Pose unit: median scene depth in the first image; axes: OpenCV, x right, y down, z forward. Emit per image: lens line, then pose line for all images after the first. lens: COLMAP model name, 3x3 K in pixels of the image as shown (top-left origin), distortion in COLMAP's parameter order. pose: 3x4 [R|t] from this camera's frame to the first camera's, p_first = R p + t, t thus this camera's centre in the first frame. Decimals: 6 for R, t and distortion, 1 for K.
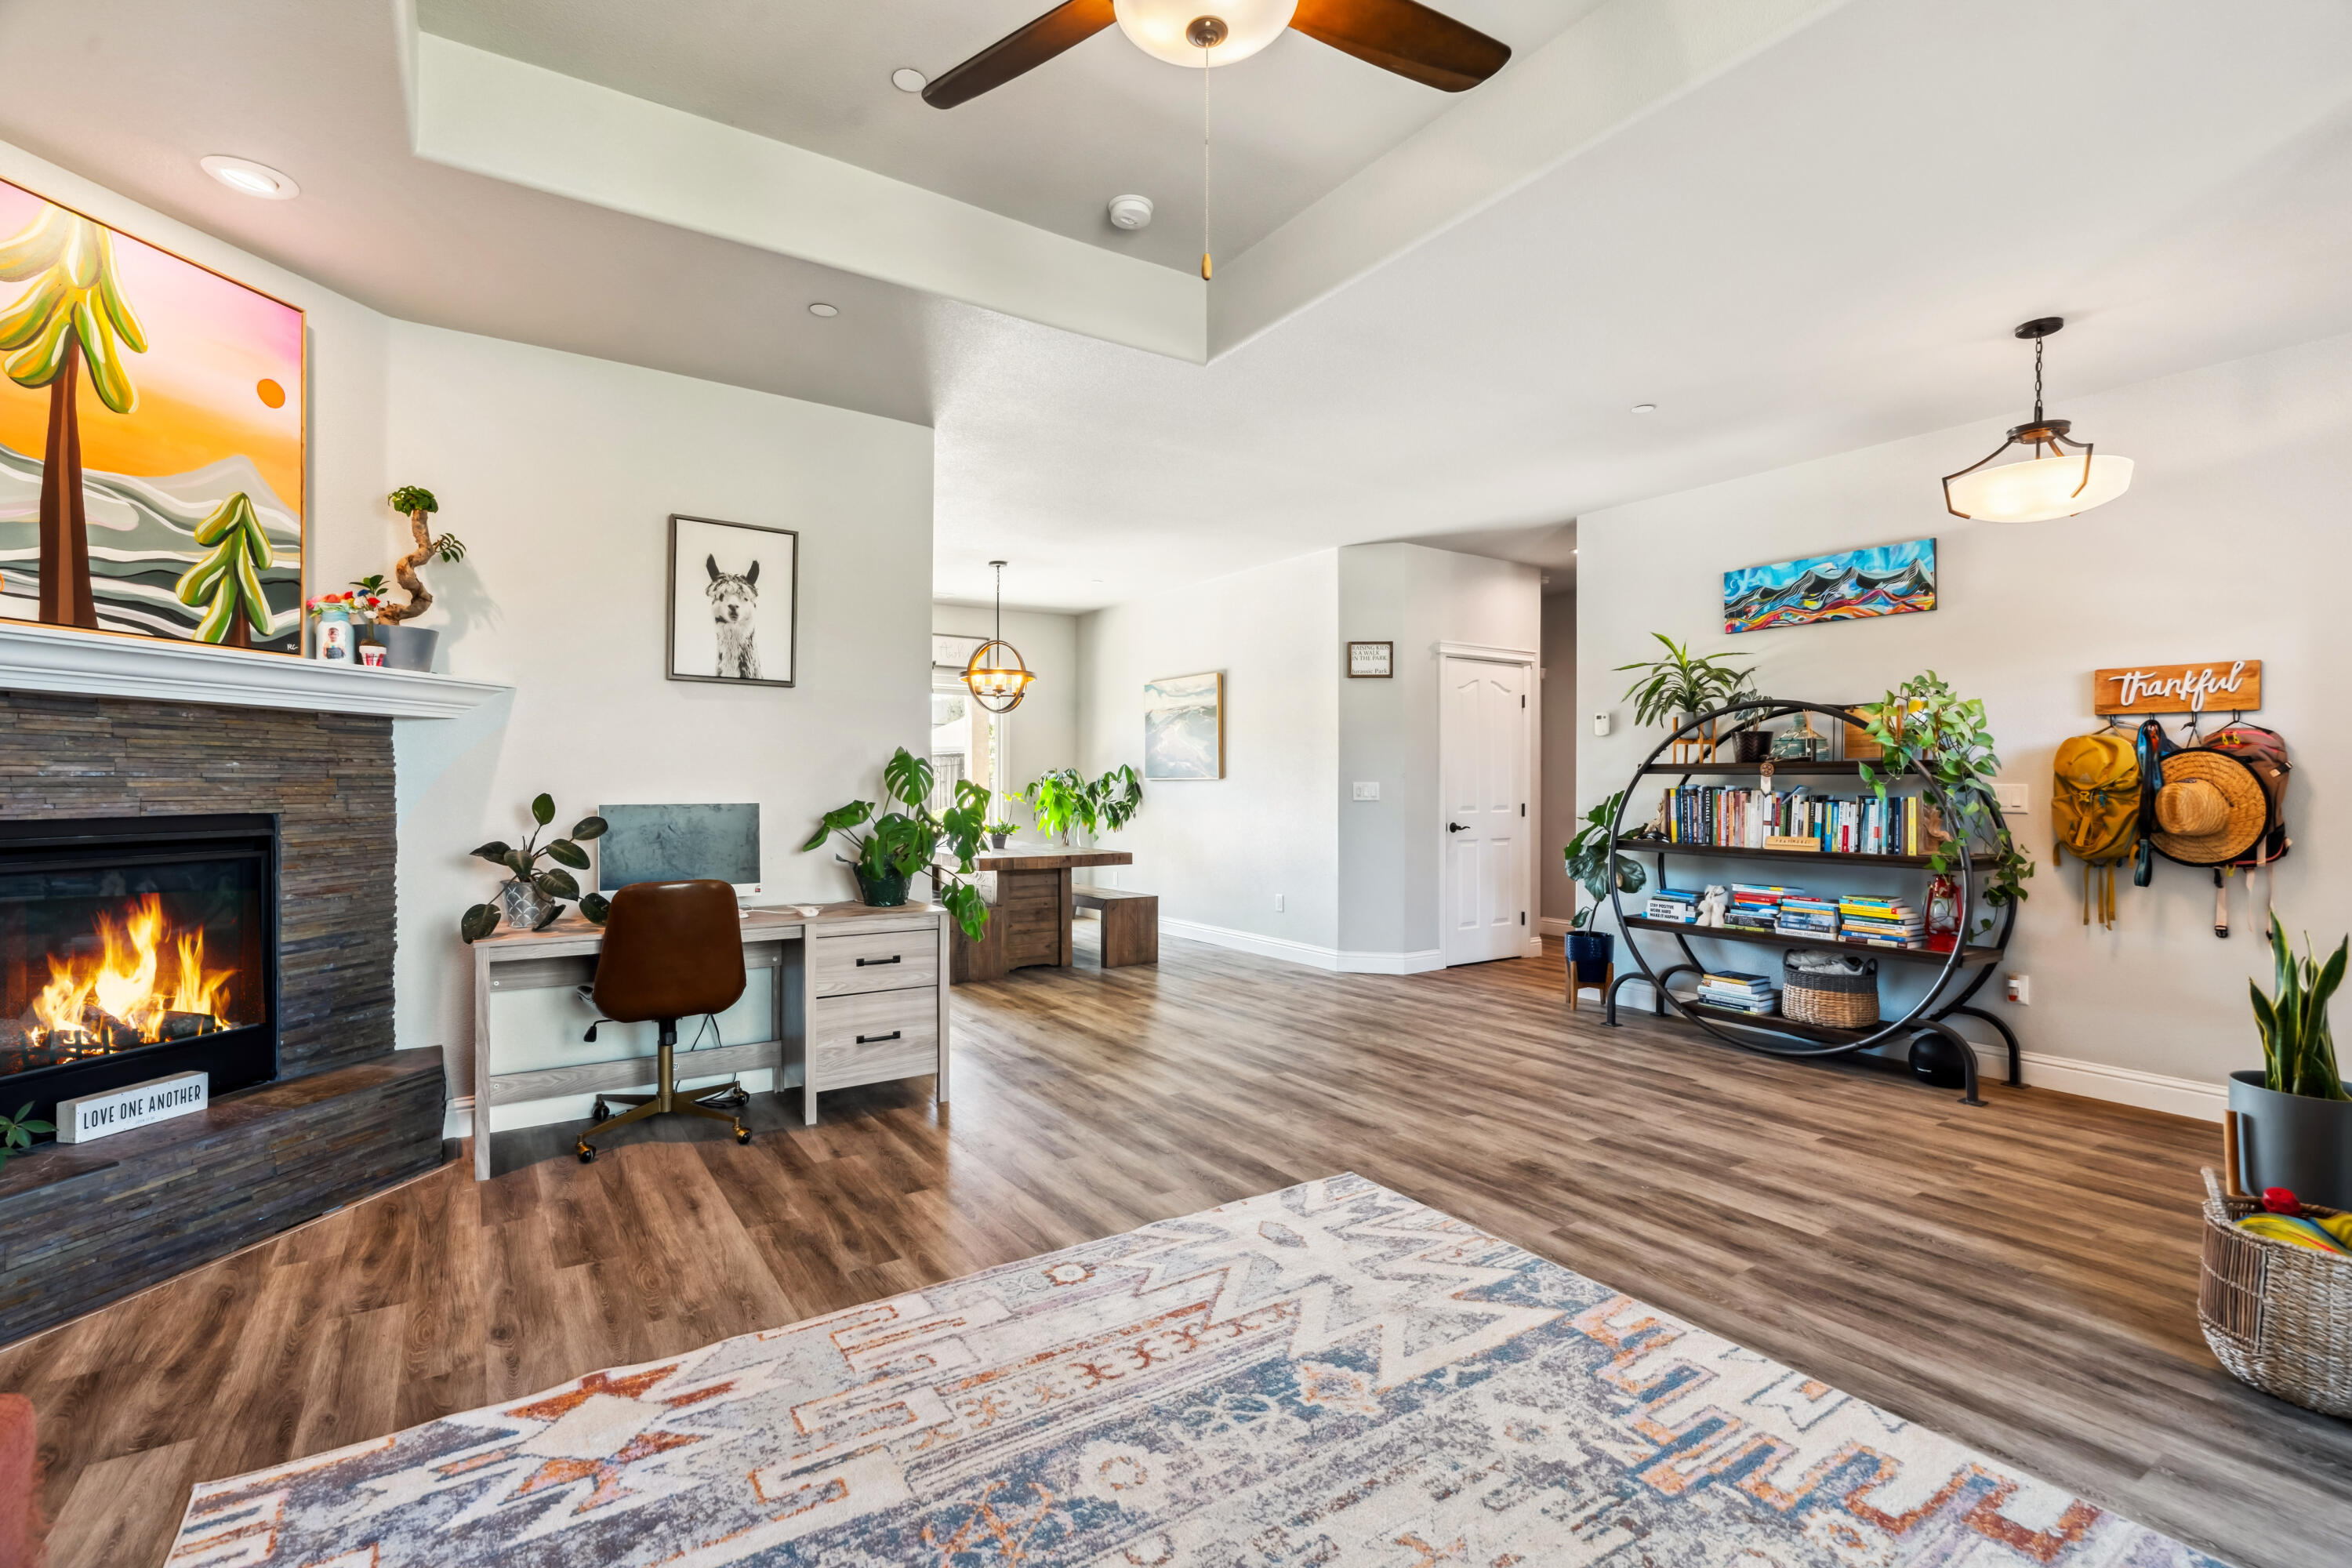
lens RADIAL K [[1073.1, 0, 1170.0], [0, 1073.1, 798.2], [0, 0, 1]] dist [-0.004173, 0.000593]
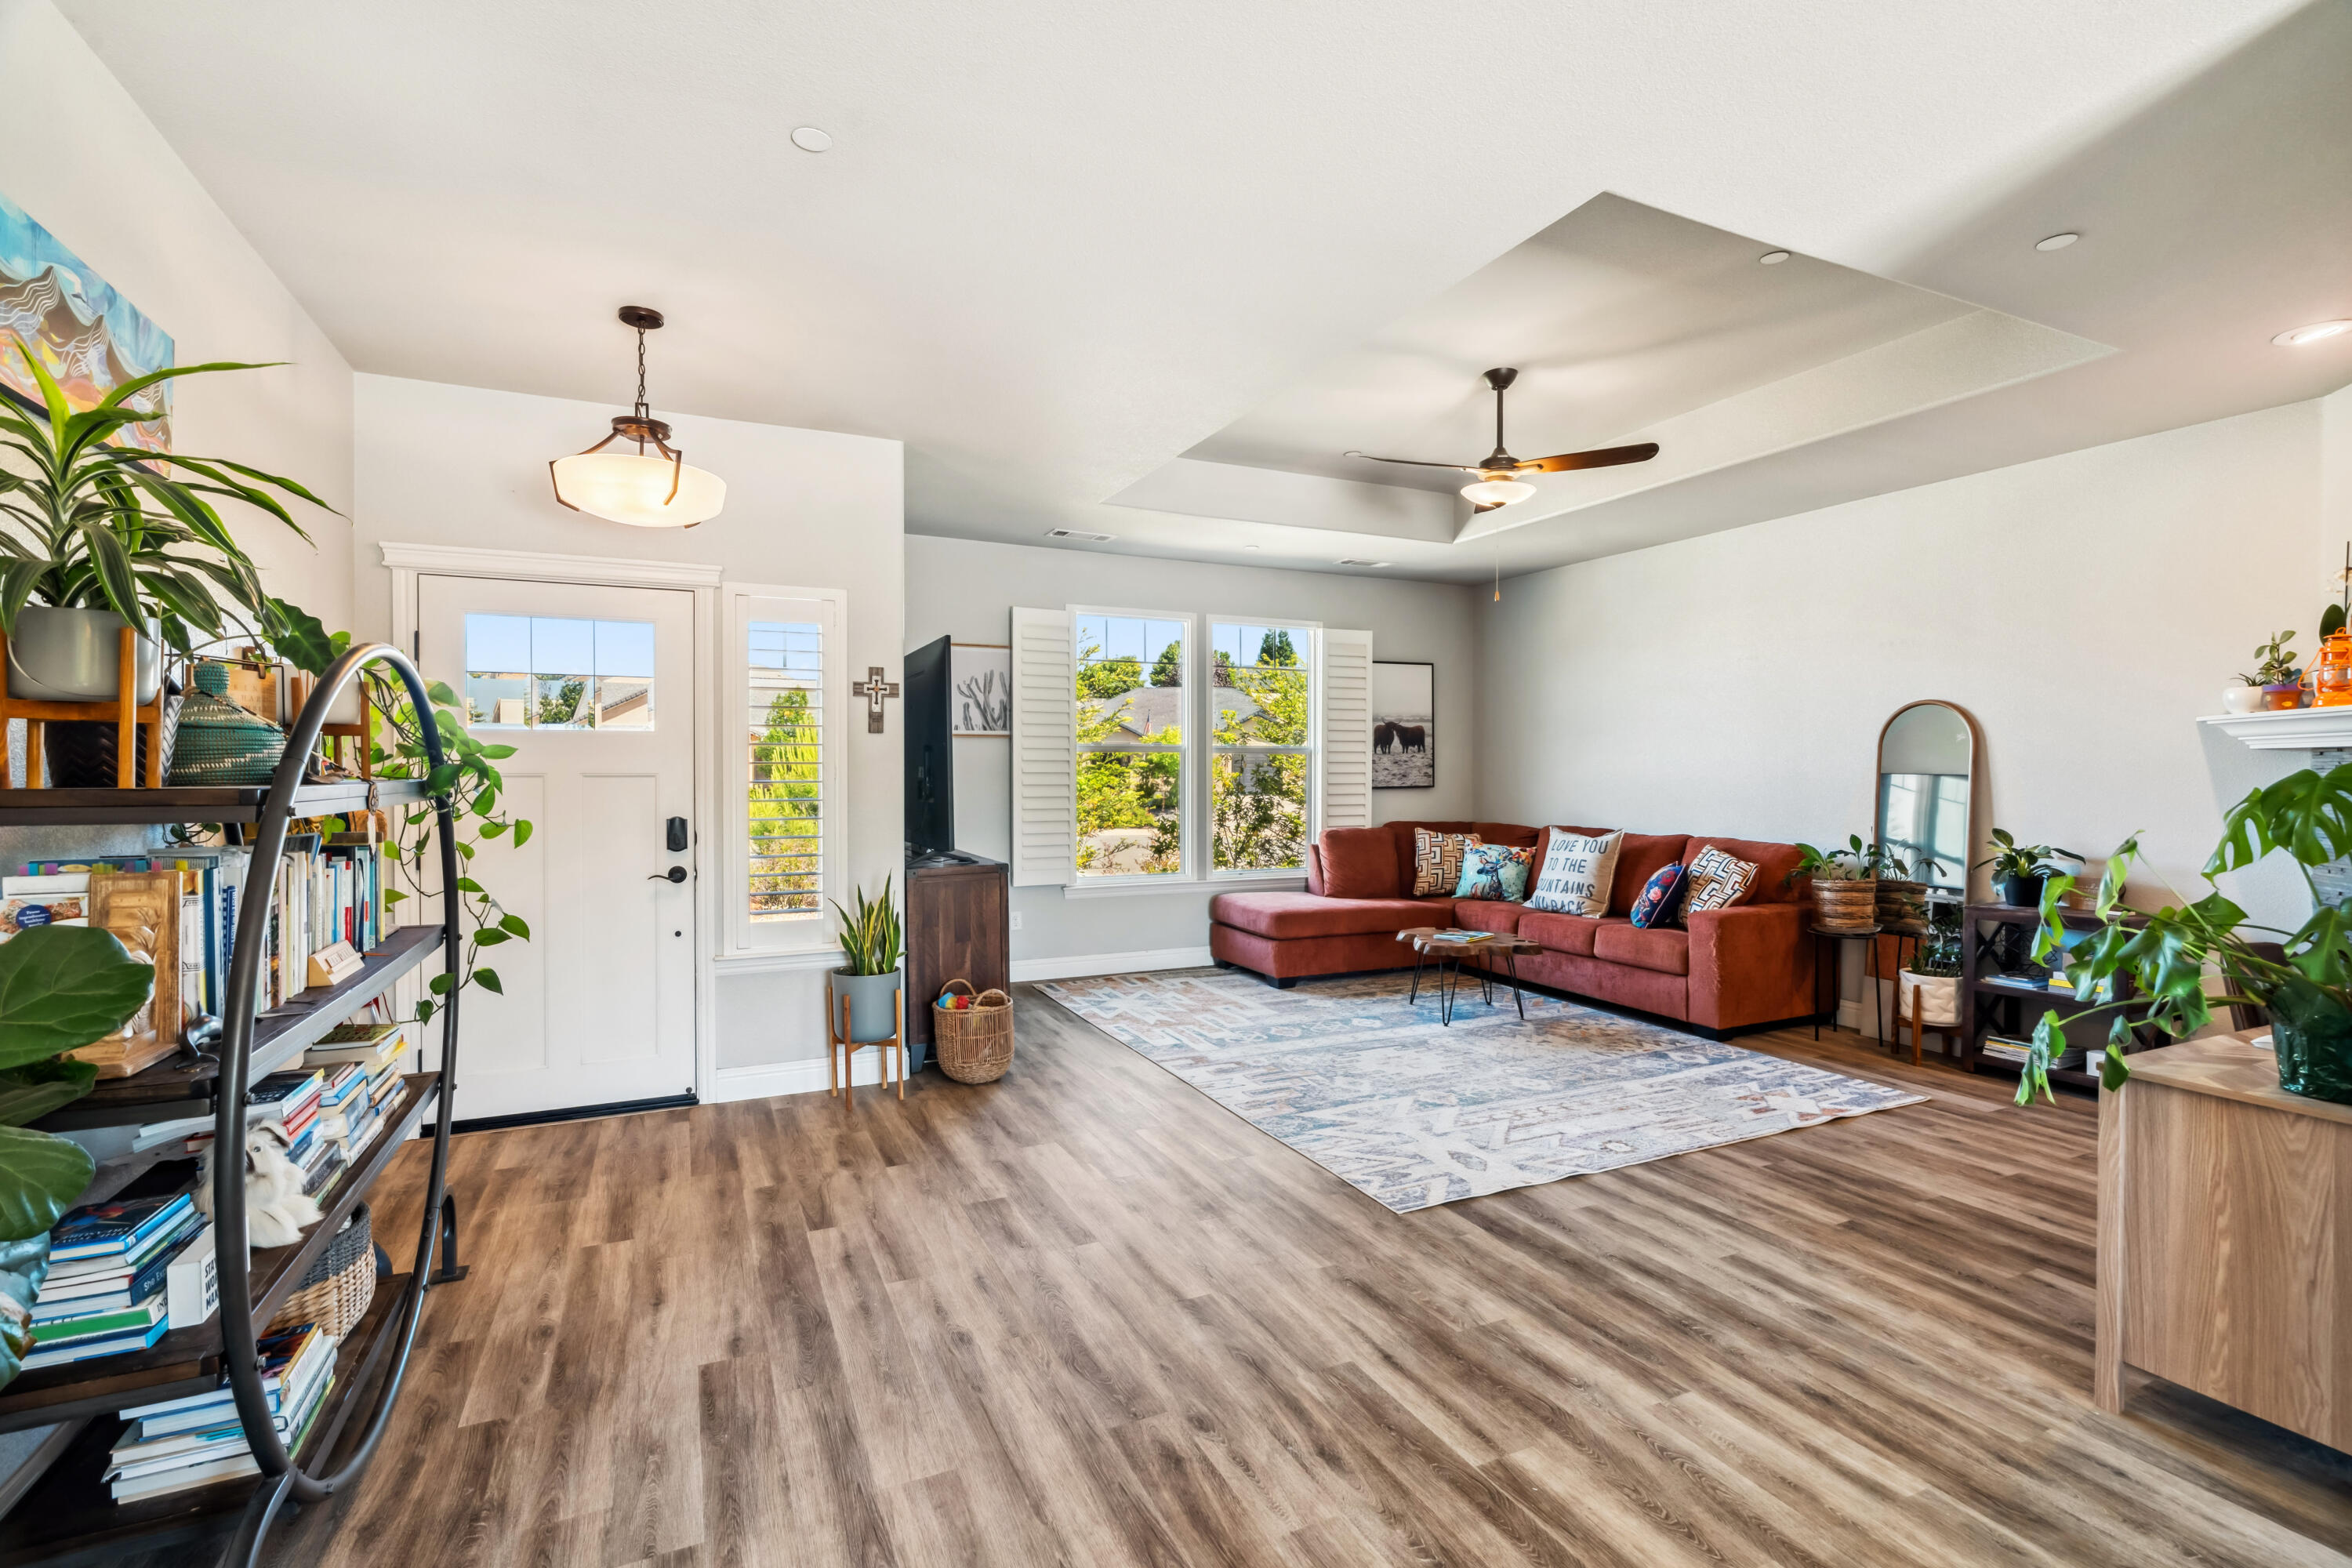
lens RADIAL K [[1048.9, 0, 1182.9], [0, 1048.9, 791.0], [0, 0, 1]] dist [0.000048, 0.000270]
pose [[-0.990101, -0.007754, 0.140145, 0.262528], [-0.002729, 0.999348, 0.036008, -0.075588], [-0.140333, 0.035269, -0.989476, 2.216536]]
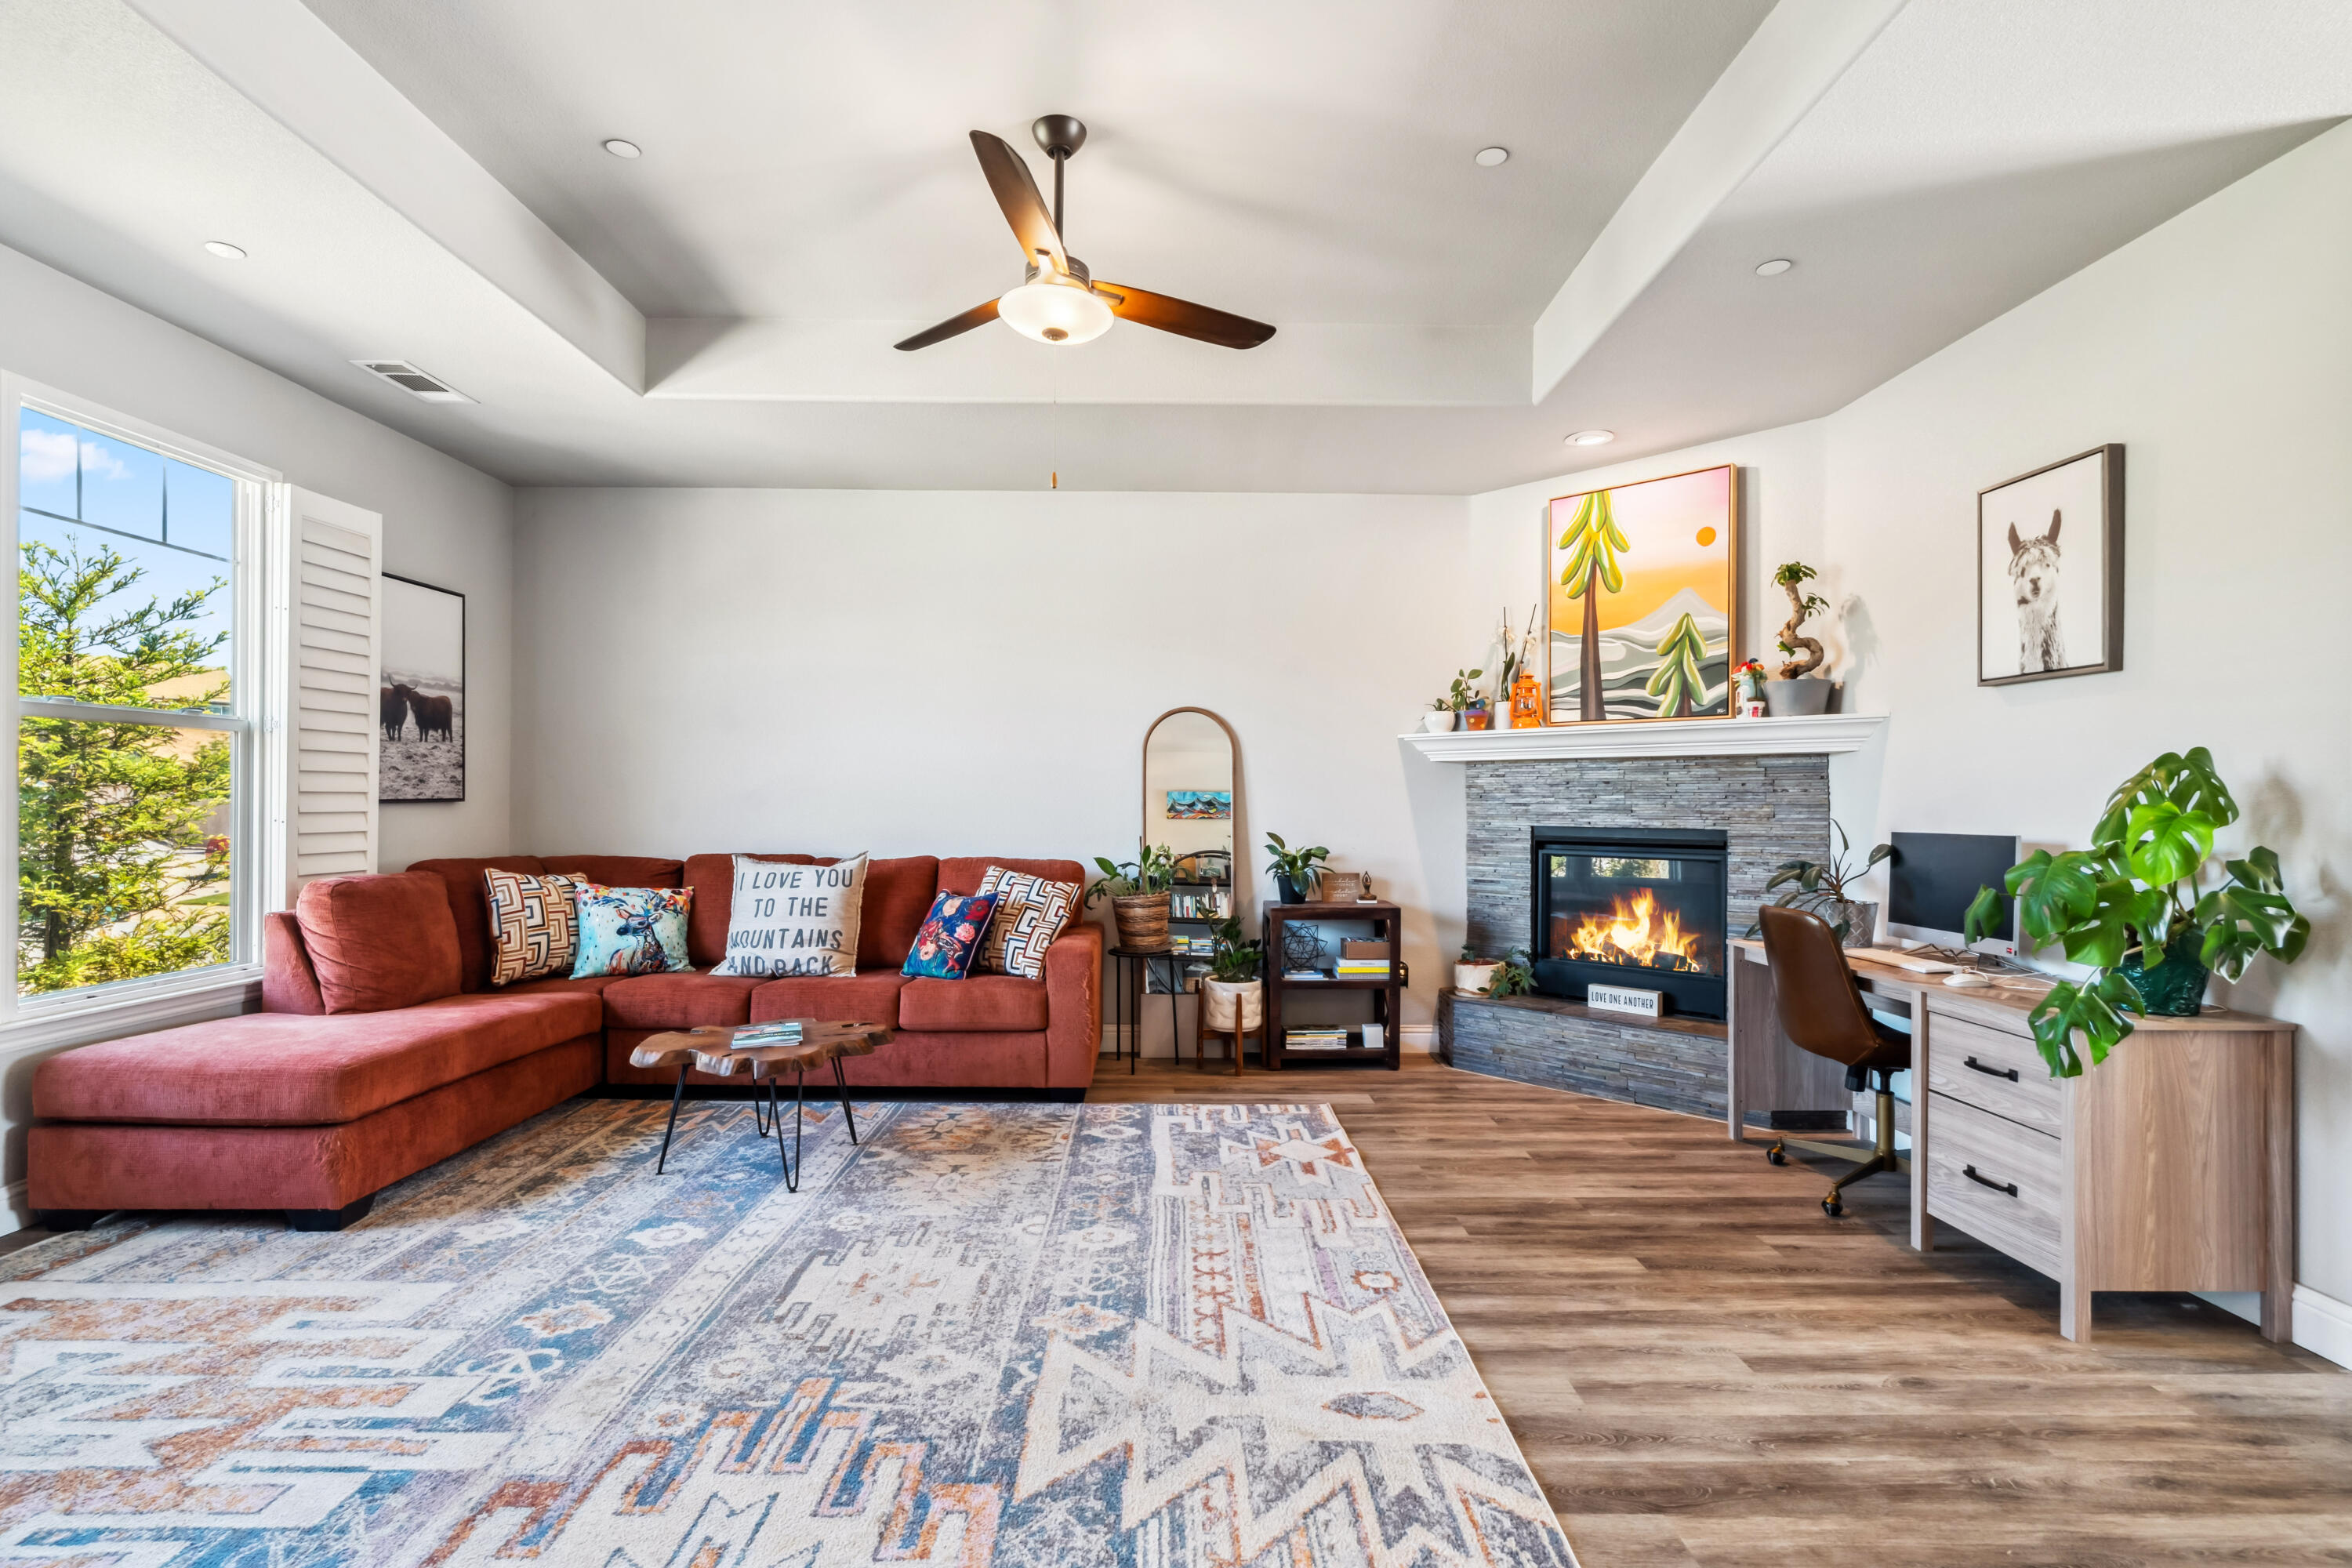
lens RADIAL K [[1073.1, 0, 1170.0], [0, 1073.1, 798.2], [0, 0, 1]] dist [-0.004173, 0.000593]
pose [[-0.550480, -0.010137, -0.834787, 0.791215], [-0.019267, 0.999814, 0.000564, -0.015097], [0.834626, 0.016394, -0.550573, 1.255859]]
